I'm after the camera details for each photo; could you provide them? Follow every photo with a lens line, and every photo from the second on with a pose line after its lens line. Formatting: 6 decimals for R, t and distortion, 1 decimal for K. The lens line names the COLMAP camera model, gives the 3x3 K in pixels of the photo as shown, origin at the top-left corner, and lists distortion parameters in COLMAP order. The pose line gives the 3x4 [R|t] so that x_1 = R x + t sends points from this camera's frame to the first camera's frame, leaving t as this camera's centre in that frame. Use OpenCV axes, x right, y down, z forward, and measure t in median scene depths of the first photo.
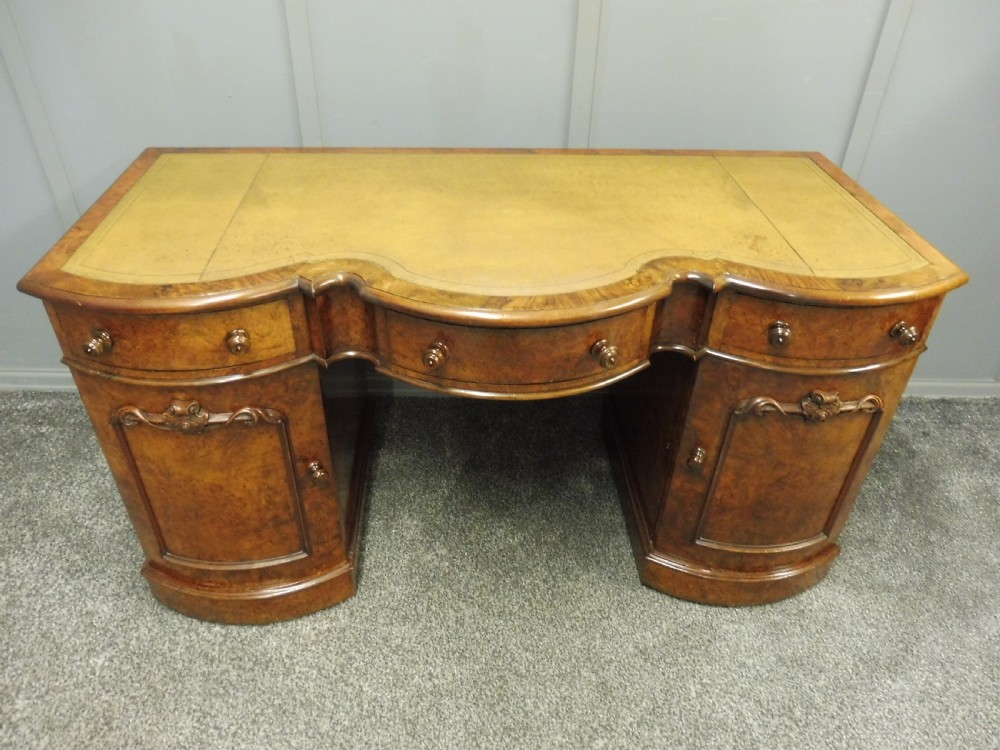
lens RADIAL K [[726.9, 0, 505.8], [0, 726.9, 373.5], [0, 0, 1]] dist [-0.056159, 0.021802]
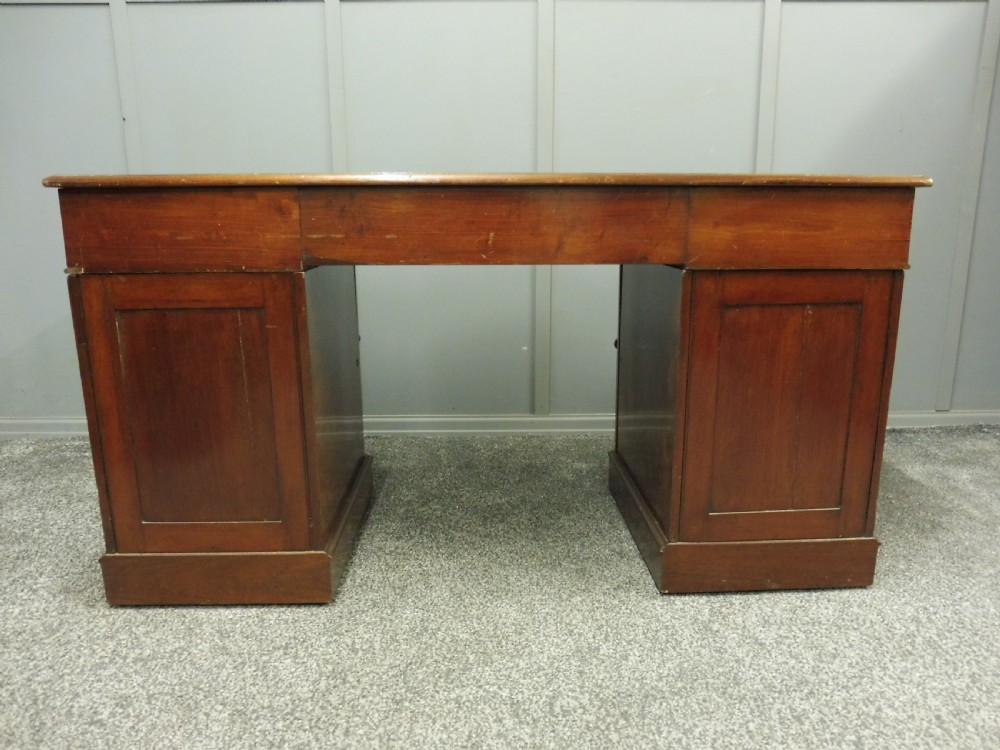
lens RADIAL K [[726.9, 0, 506.6], [0, 726.9, 377.1], [0, 0, 1]] dist [-0.056159, 0.021802]
pose [[0.999550, -0.027672, -0.011585, 0.045639], [0.020945, 0.920215, -0.390851, 0.599845], [0.021477, 0.390433, 0.920381, -0.103394]]
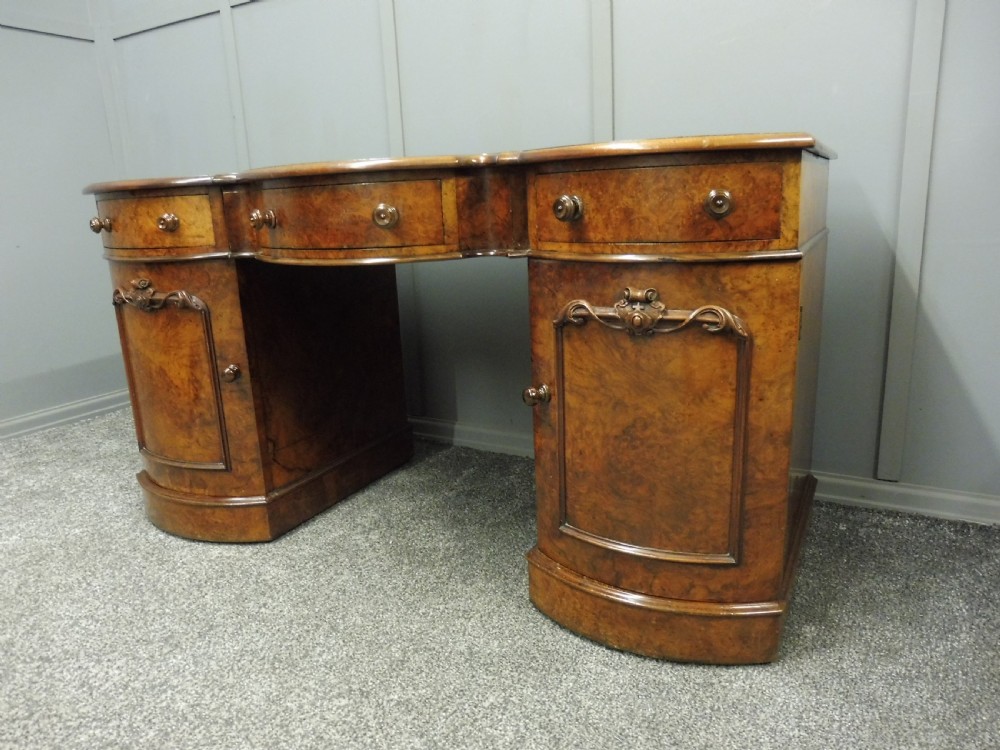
lens RADIAL K [[726.9, 0, 508.7], [0, 726.9, 377.8], [0, 0, 1]] dist [-0.056159, 0.021802]
pose [[0.859339, 0.063455, -0.507455, 0.654389], [-0.245919, 0.921291, -0.301241, 0.357515], [0.448399, 0.383661, 0.807306, 0.267436]]
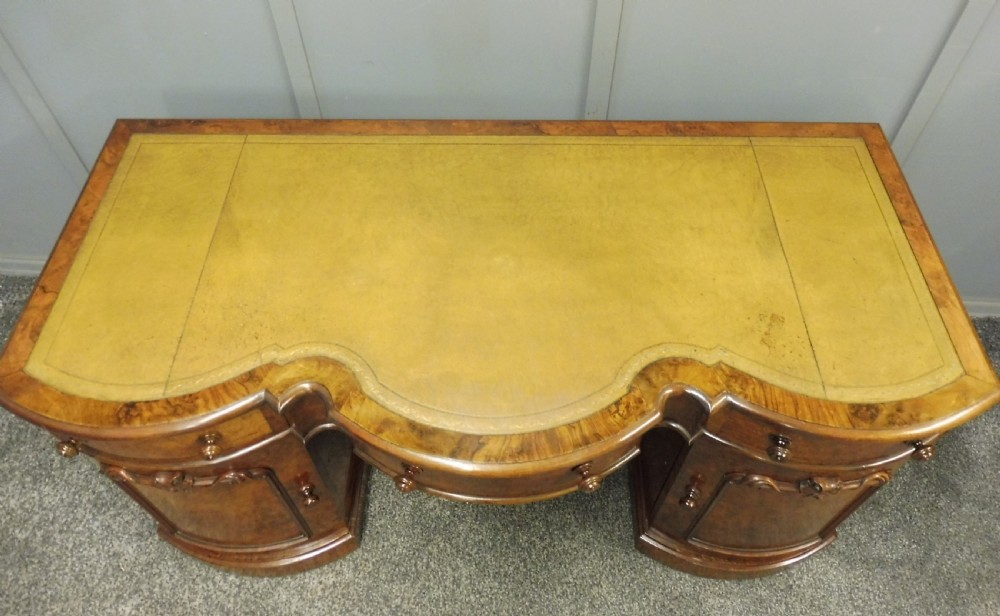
lens RADIAL K [[736.0, 0, 511.2], [0, 736.0, 239.6], [0, 0, 1]] dist [-0.065729, 0.036301]
pose [[0.997342, 0.038077, -0.062130, 0.068988], [-0.021365, 0.967946, 0.250249, -0.448462], [0.069667, -0.248256, 0.966186, 0.113882]]
